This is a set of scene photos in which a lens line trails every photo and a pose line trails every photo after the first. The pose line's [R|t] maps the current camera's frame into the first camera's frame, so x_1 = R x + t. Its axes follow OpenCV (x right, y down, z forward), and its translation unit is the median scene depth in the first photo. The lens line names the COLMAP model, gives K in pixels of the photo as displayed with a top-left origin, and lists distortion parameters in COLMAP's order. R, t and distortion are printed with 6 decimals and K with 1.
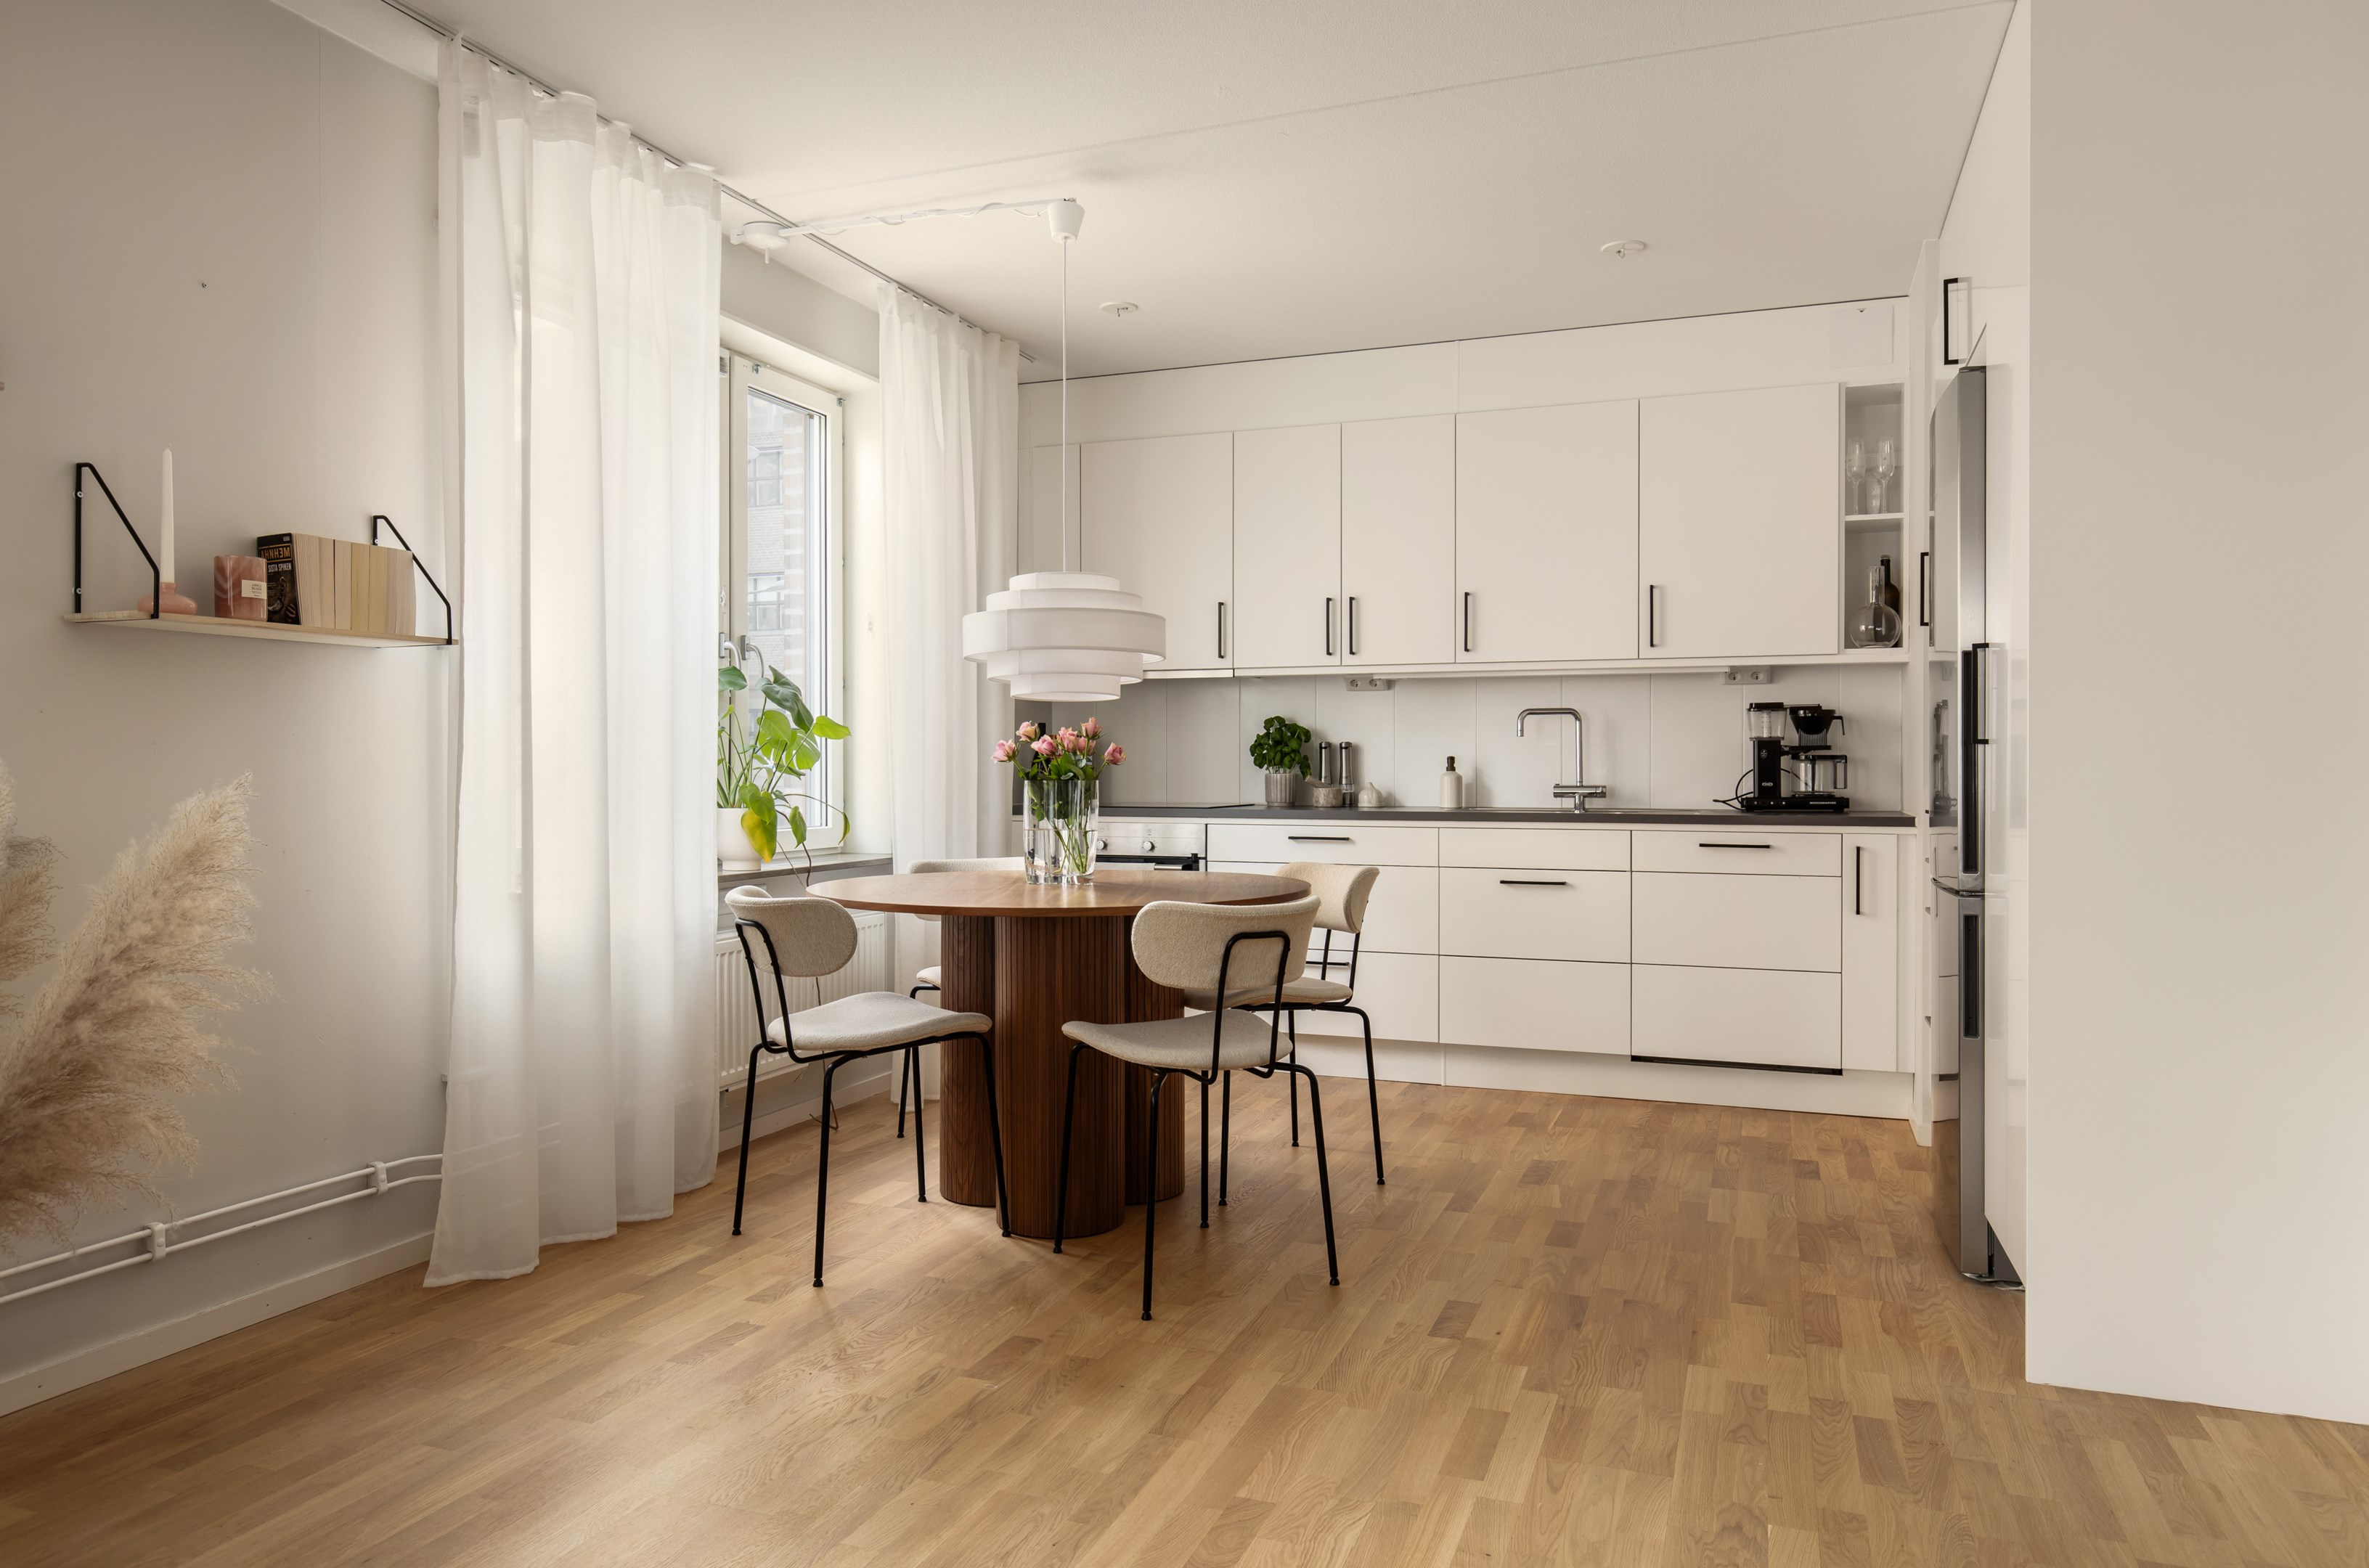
lens RADIAL K [[1549.6, 0, 1173.9], [0, 1549.6, 770.4], [0, 0, 1]] dist [0.025965, 0.000364]
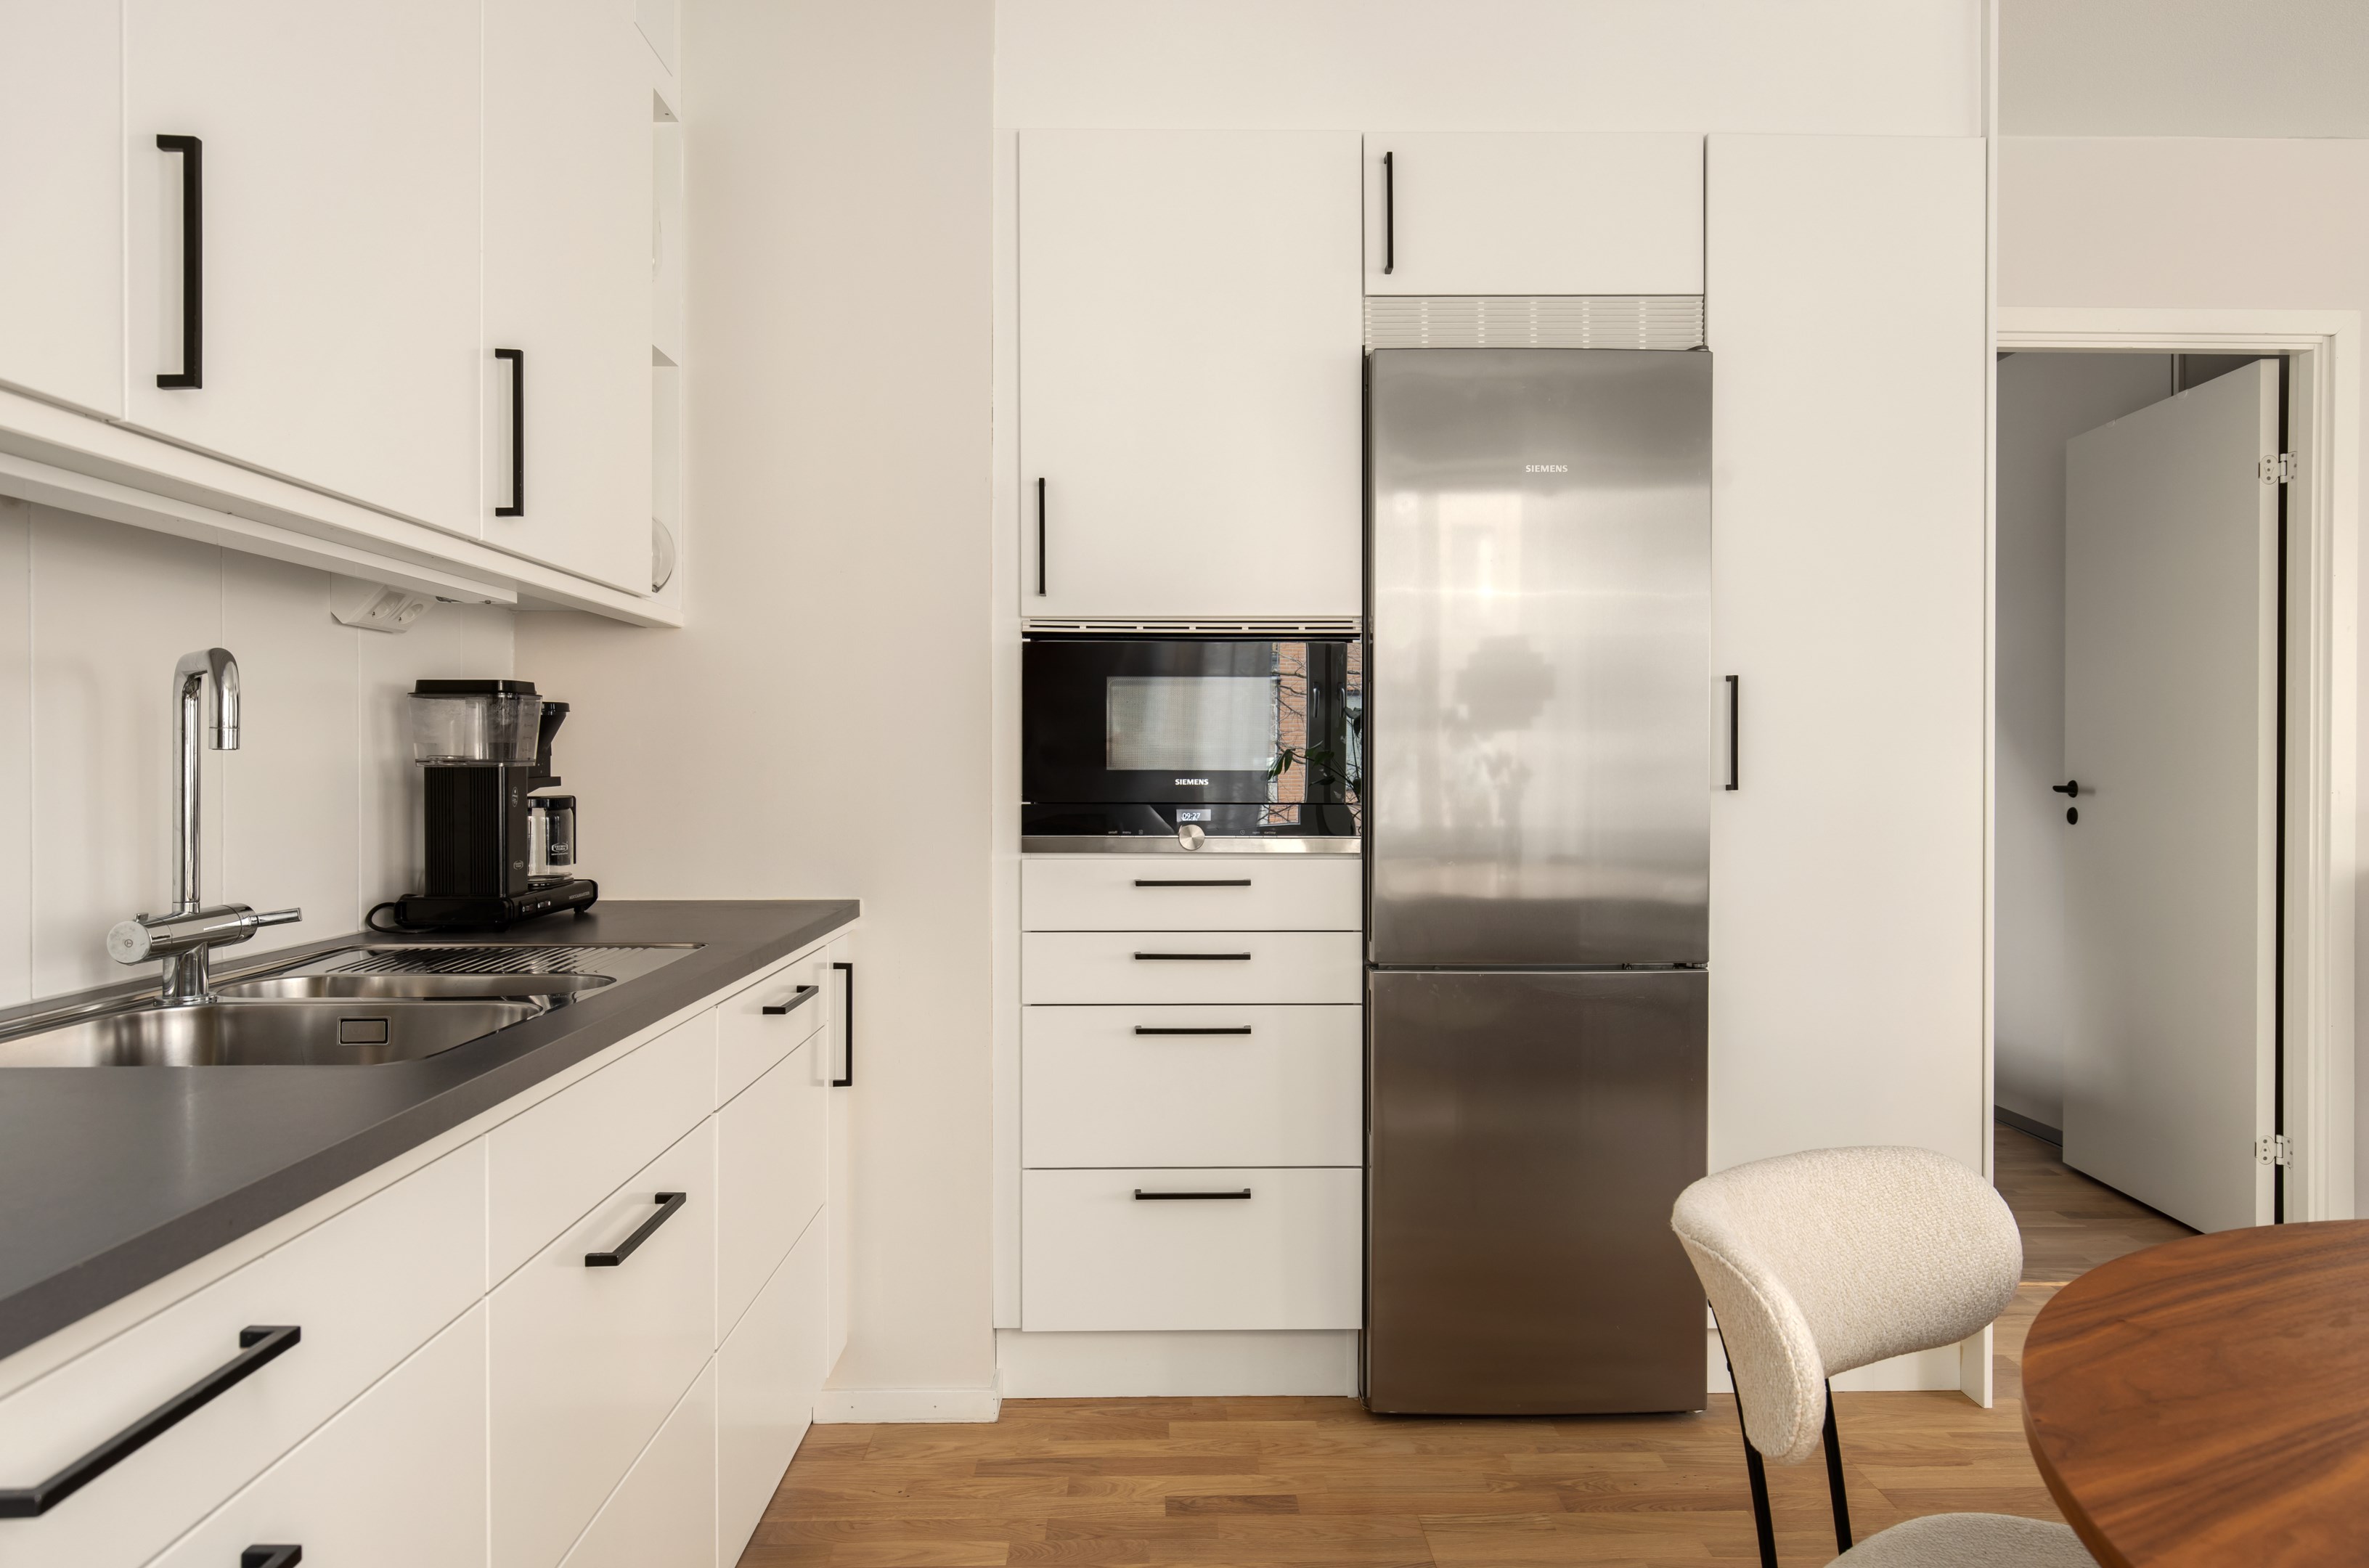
lens RADIAL K [[1471.8, 0, 1187.3], [0, 1471.8, 774.2], [0, 0, 1]] dist [-0.001781, -0.000290]
pose [[-0.378487, -0.006466, 0.925584, -0.081932], [0.001461, 0.999970, 0.007583, -0.020226], [-0.925606, 0.004223, -0.378466, 0.990196]]
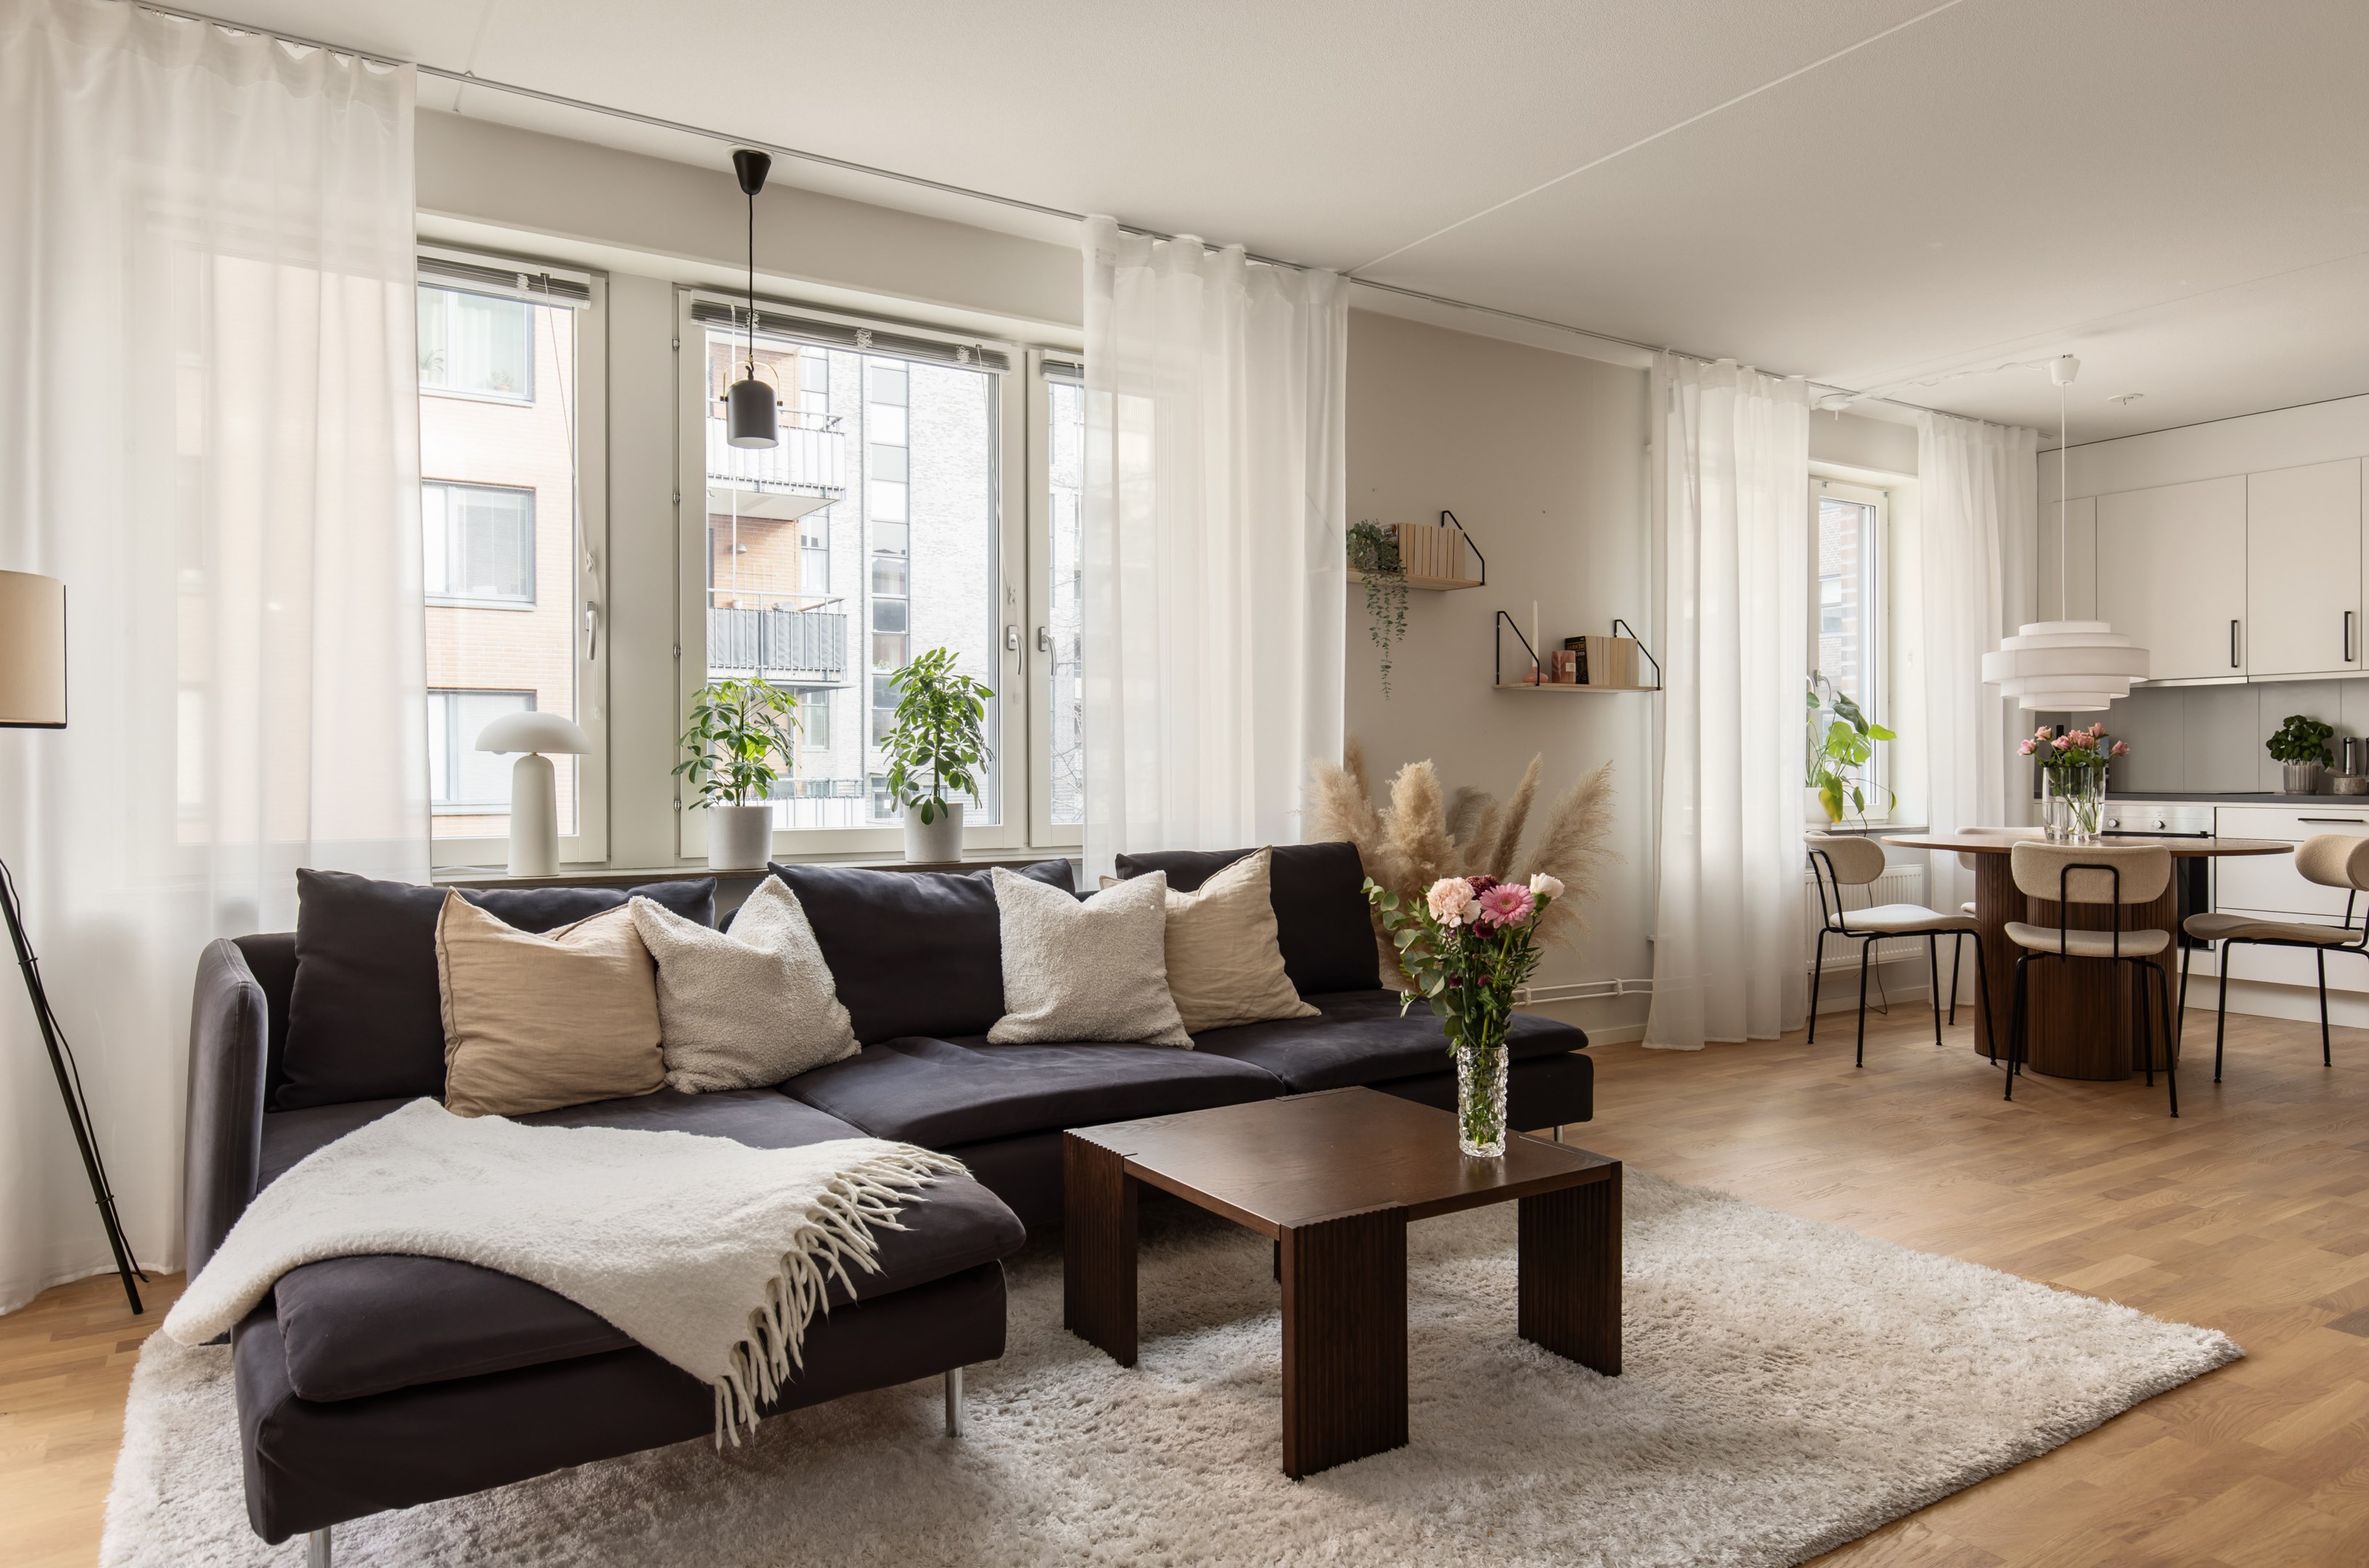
lens RADIAL K [[1471.8, 0, 1187.3], [0, 1471.8, 774.2], [0, 0, 1]] dist [-0.001781, -0.000290]
pose [[0.801450, -0.000233, -0.598062, 0.067805], [0.000546, 1.000000, 0.000342, 0.008917], [0.598062, -0.000600, 0.801450, -0.413670]]
